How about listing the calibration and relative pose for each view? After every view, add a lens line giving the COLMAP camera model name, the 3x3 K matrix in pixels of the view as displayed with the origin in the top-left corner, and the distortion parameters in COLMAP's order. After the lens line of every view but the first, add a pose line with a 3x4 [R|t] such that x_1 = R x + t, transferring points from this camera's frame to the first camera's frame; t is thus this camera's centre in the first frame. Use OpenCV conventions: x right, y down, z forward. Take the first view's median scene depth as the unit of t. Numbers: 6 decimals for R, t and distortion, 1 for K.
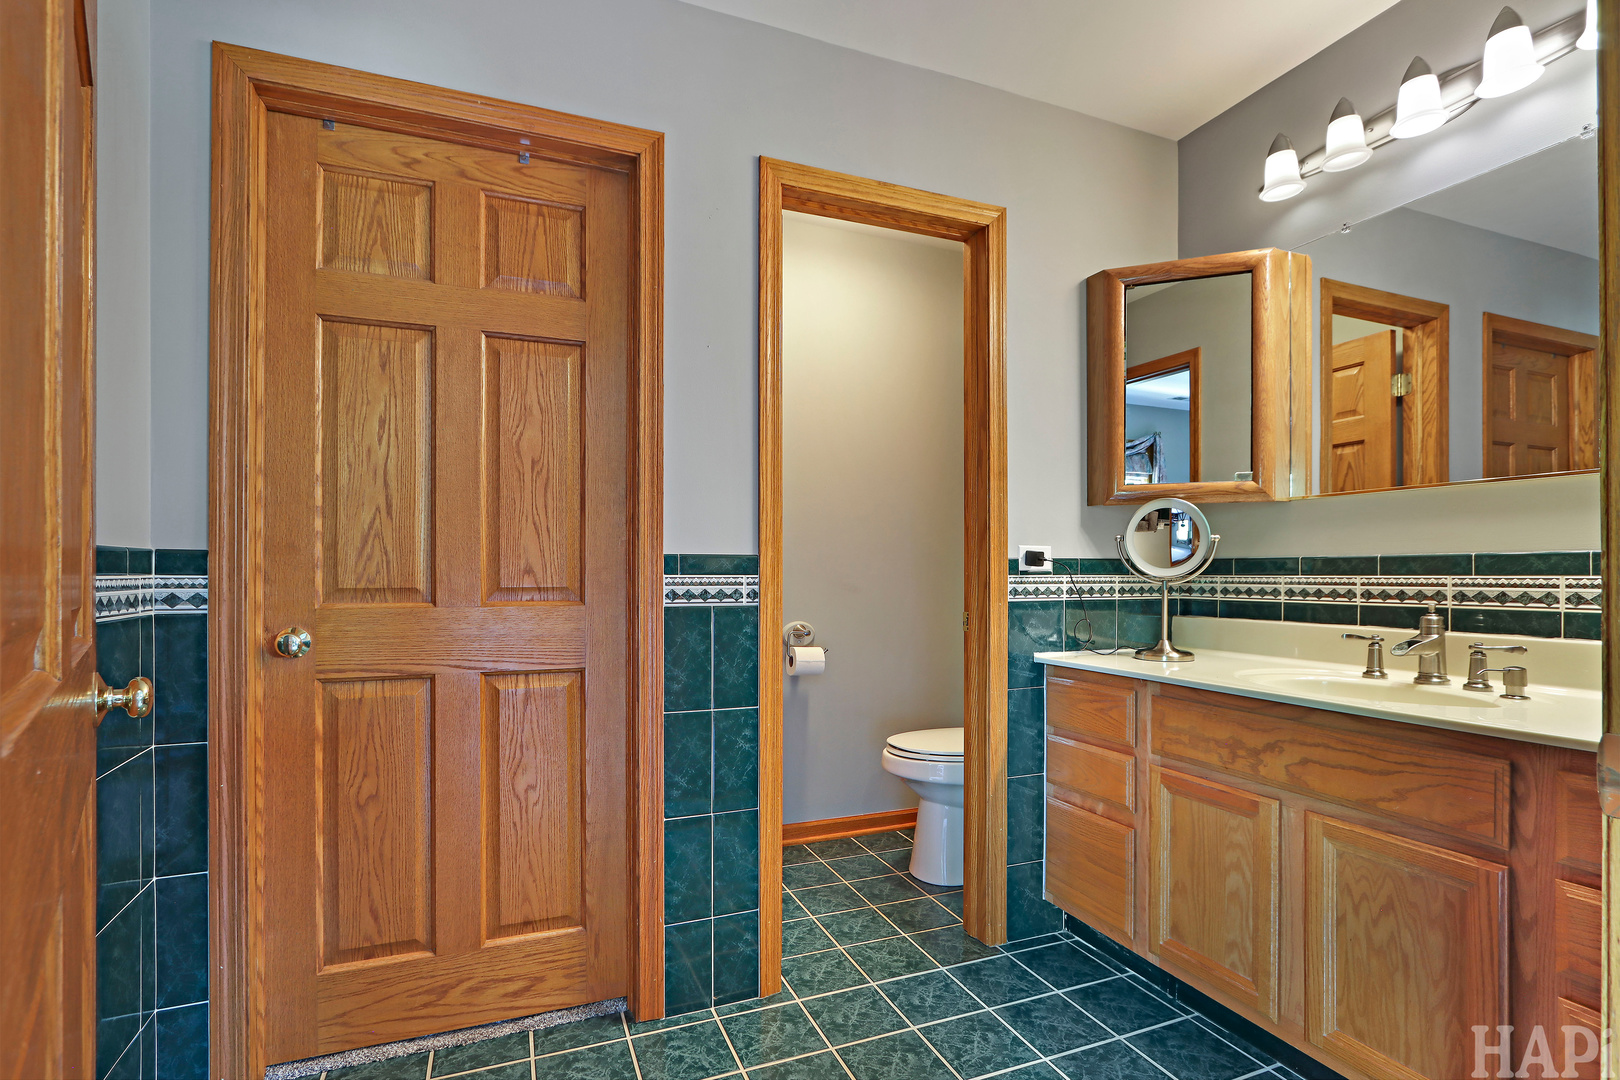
lens RADIAL K [[763.0, 0, 809.0], [0, 763.0, 555.4], [0, 0, 1]] dist [-0.022460, 0.000435]
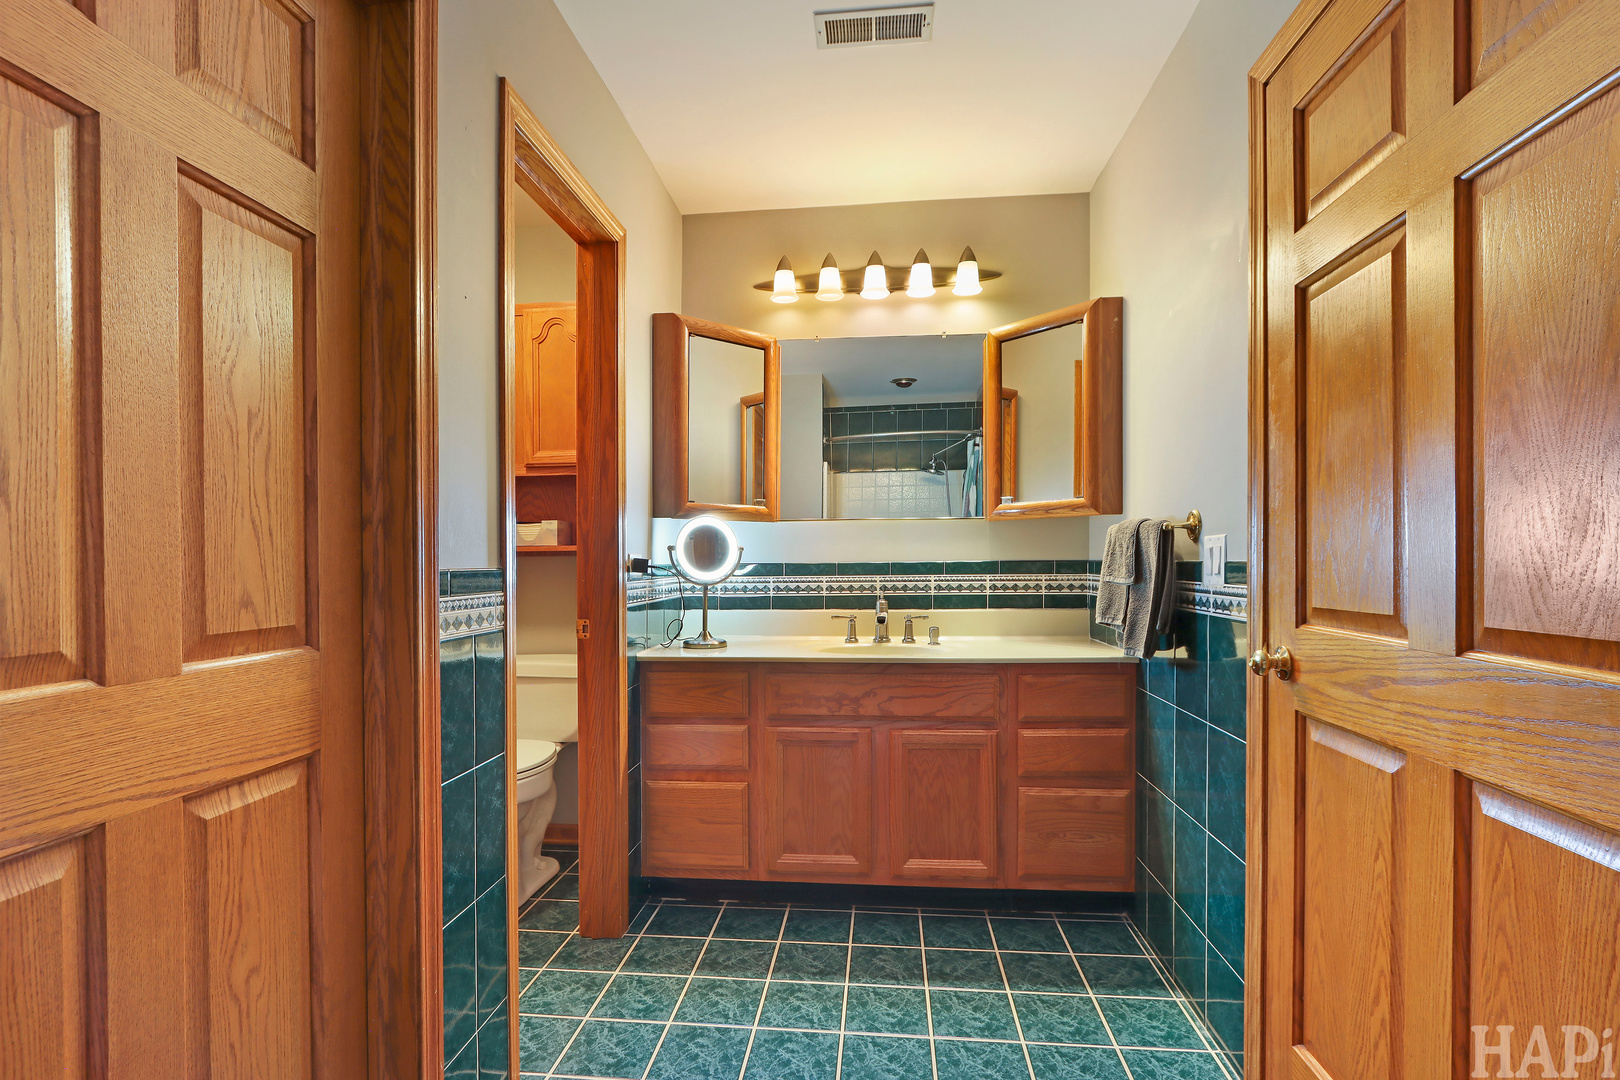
lens RADIAL K [[763.0, 0, 809.0], [0, 763.0, 555.4], [0, 0, 1]] dist [-0.022460, 0.000435]
pose [[0.460421, 0.000374, 0.887701, -0.687126], [-0.013158, 0.999893, 0.006403, -0.025432], [-0.887603, -0.014628, 0.460376, 0.359331]]
